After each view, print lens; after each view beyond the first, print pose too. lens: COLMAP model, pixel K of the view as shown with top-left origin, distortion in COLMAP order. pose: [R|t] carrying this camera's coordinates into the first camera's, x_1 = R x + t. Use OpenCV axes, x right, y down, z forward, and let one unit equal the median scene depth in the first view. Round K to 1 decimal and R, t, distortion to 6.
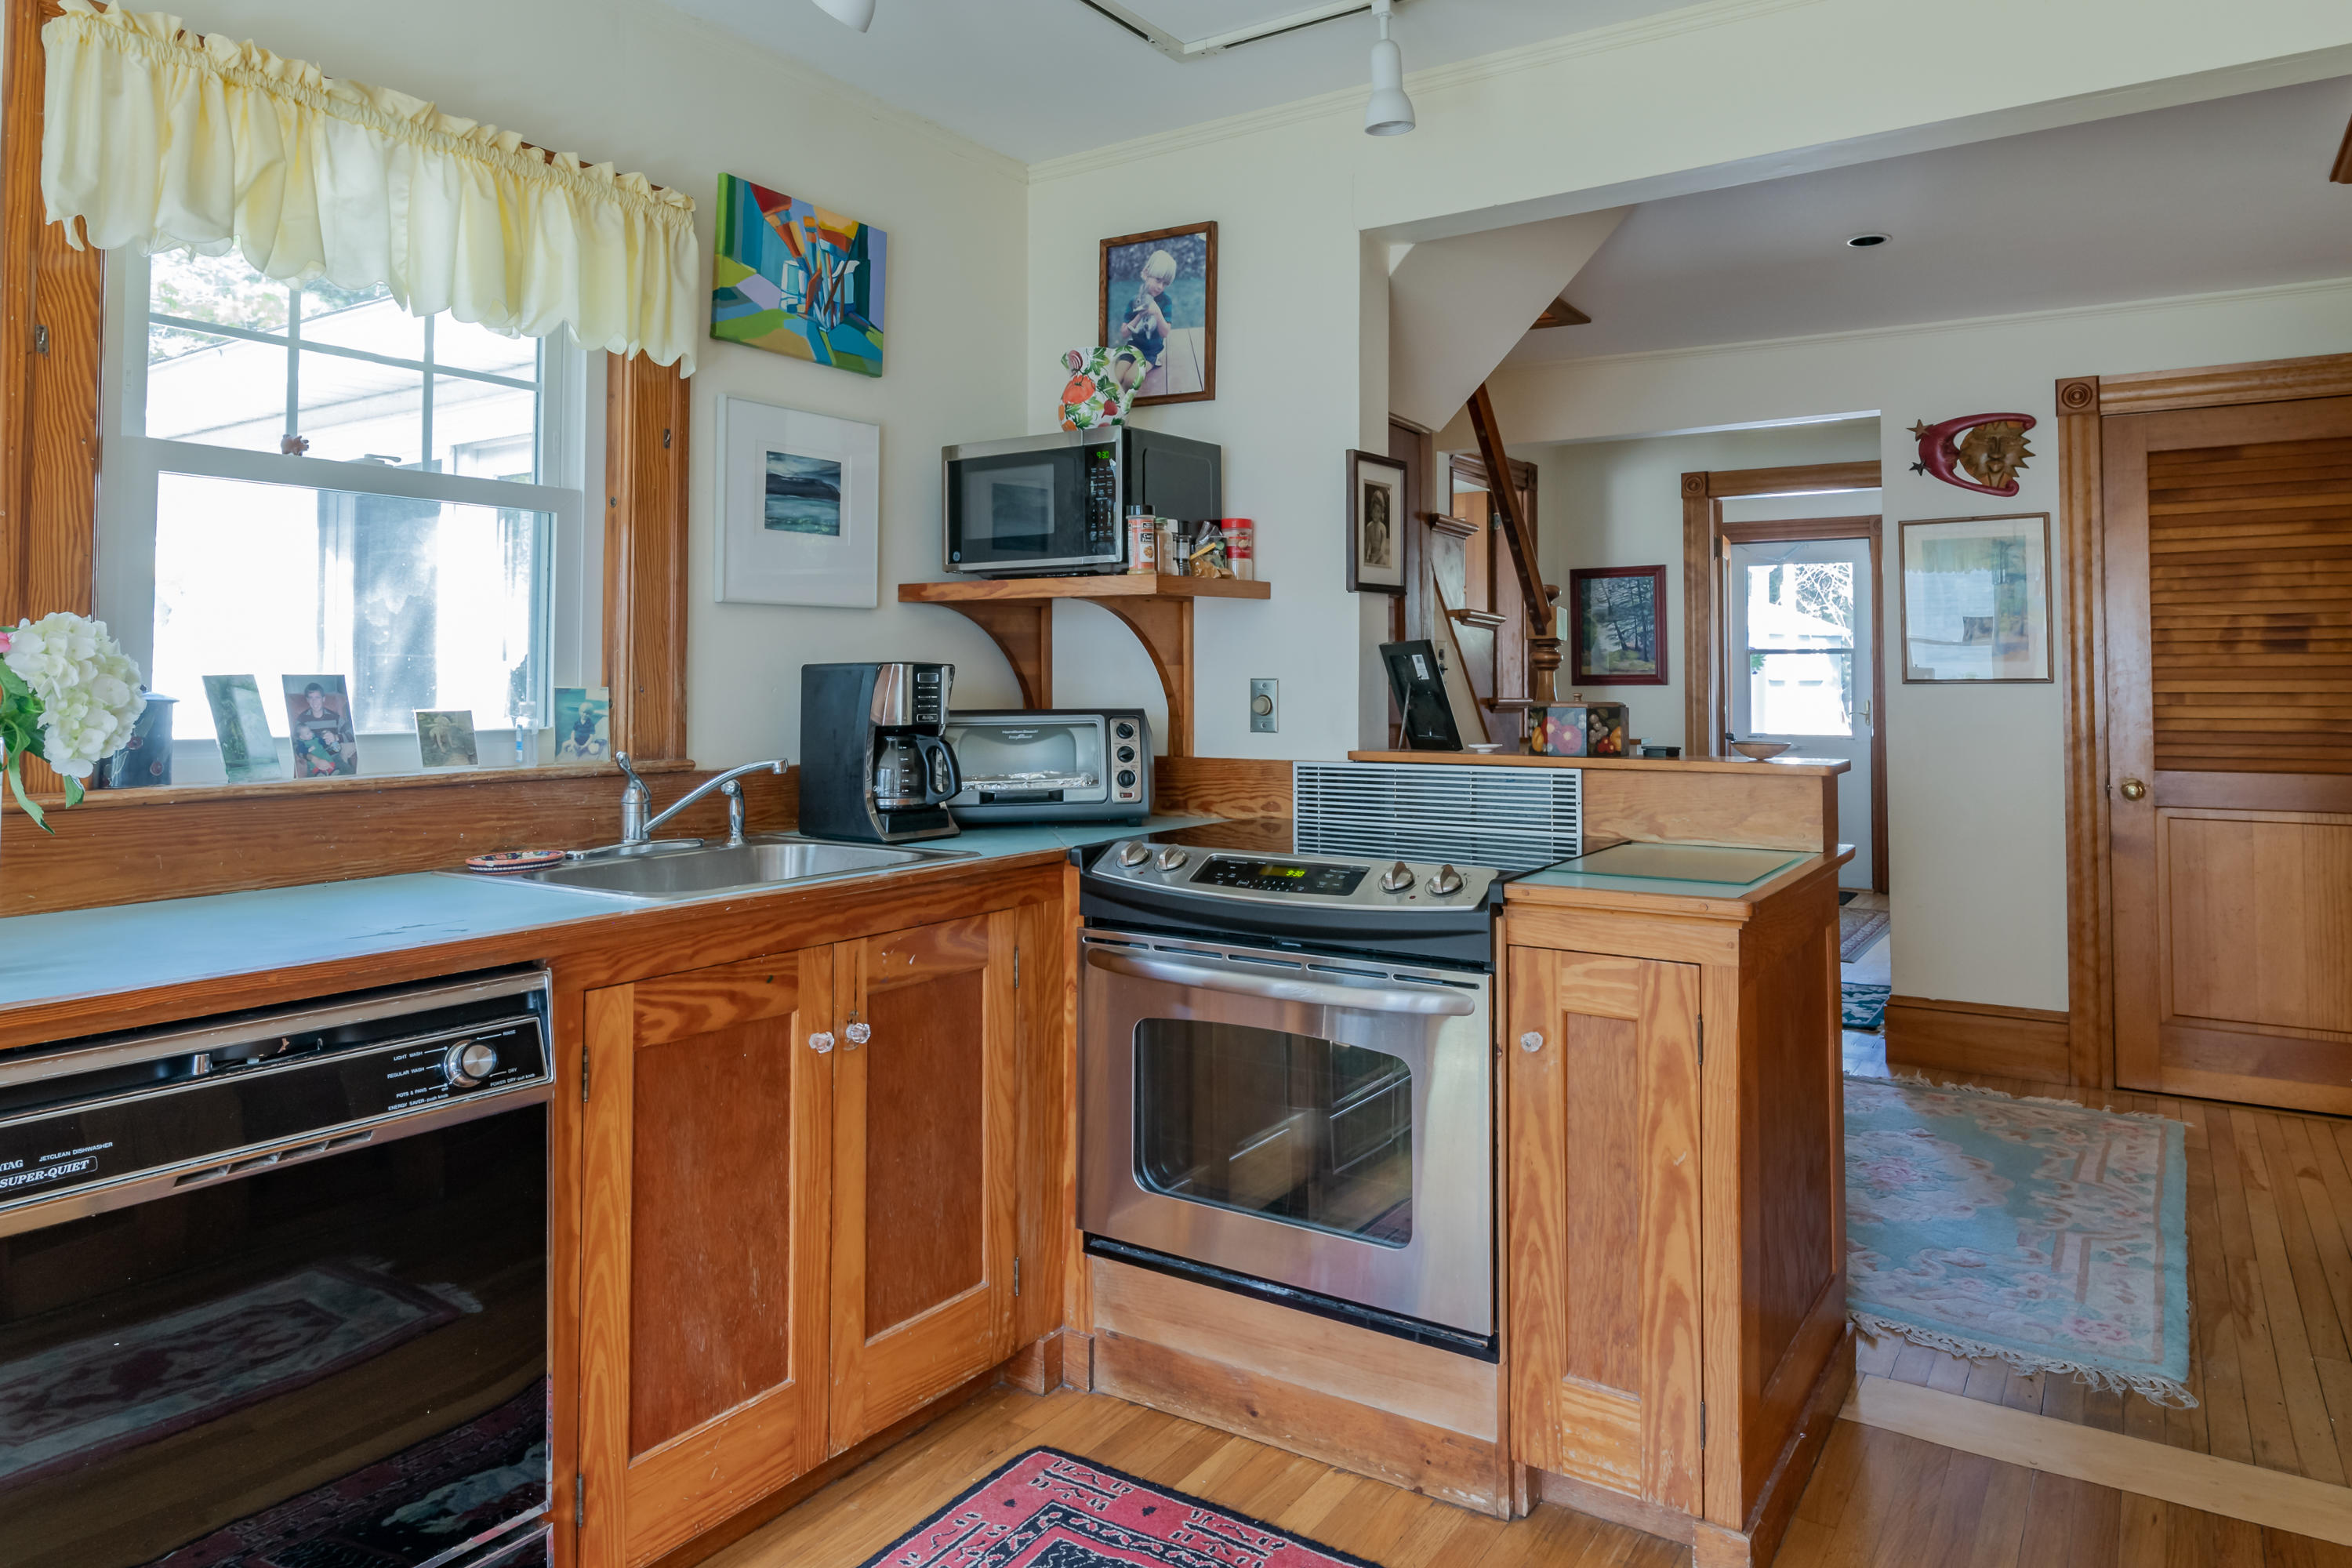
lens RADIAL K [[1439.9, 0, 1178.9], [0, 1439.9, 650.9], [0, 0, 1]] dist [-0.006051, -0.000658]
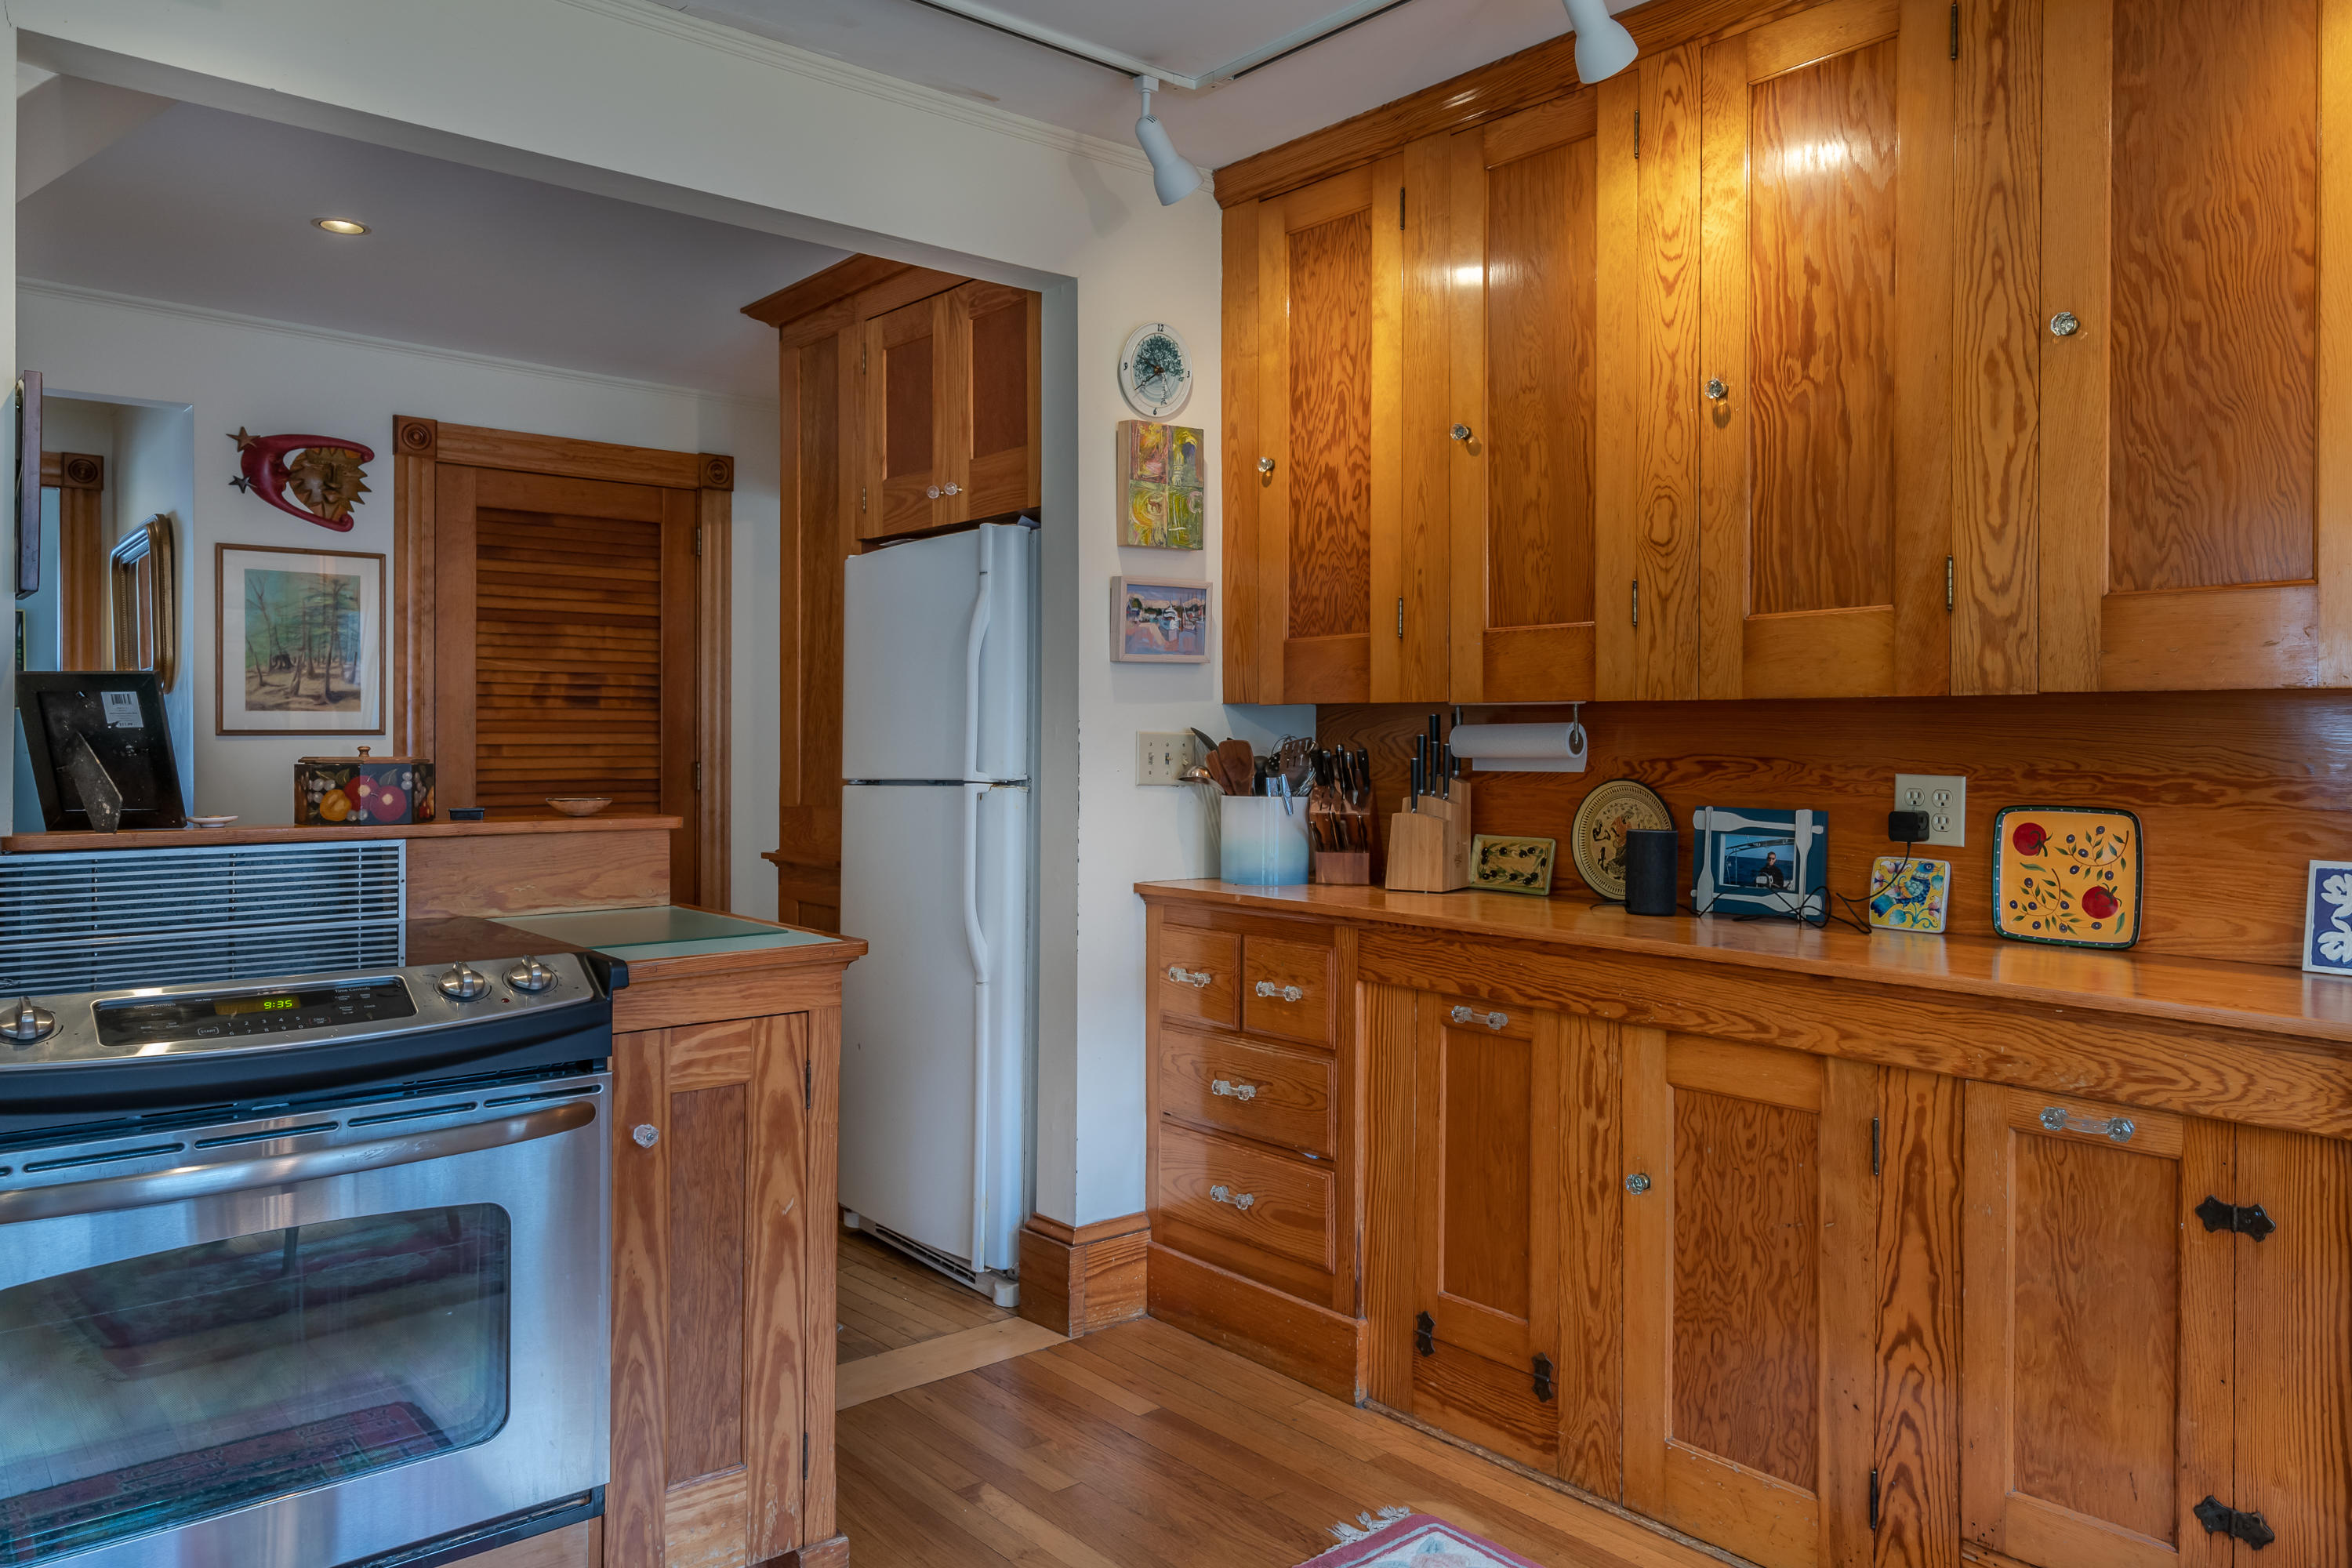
lens RADIAL K [[1644.6, 0, 1223.5], [0, 1644.6, 774.1], [0, 0, 1]] dist [0.002634, 0.003380]
pose [[0.260711, -0.020121, 0.965207, -0.500625], [-0.024513, 0.999322, 0.027454, 0.007998], [-0.965106, -0.030817, 0.260041, 0.306087]]
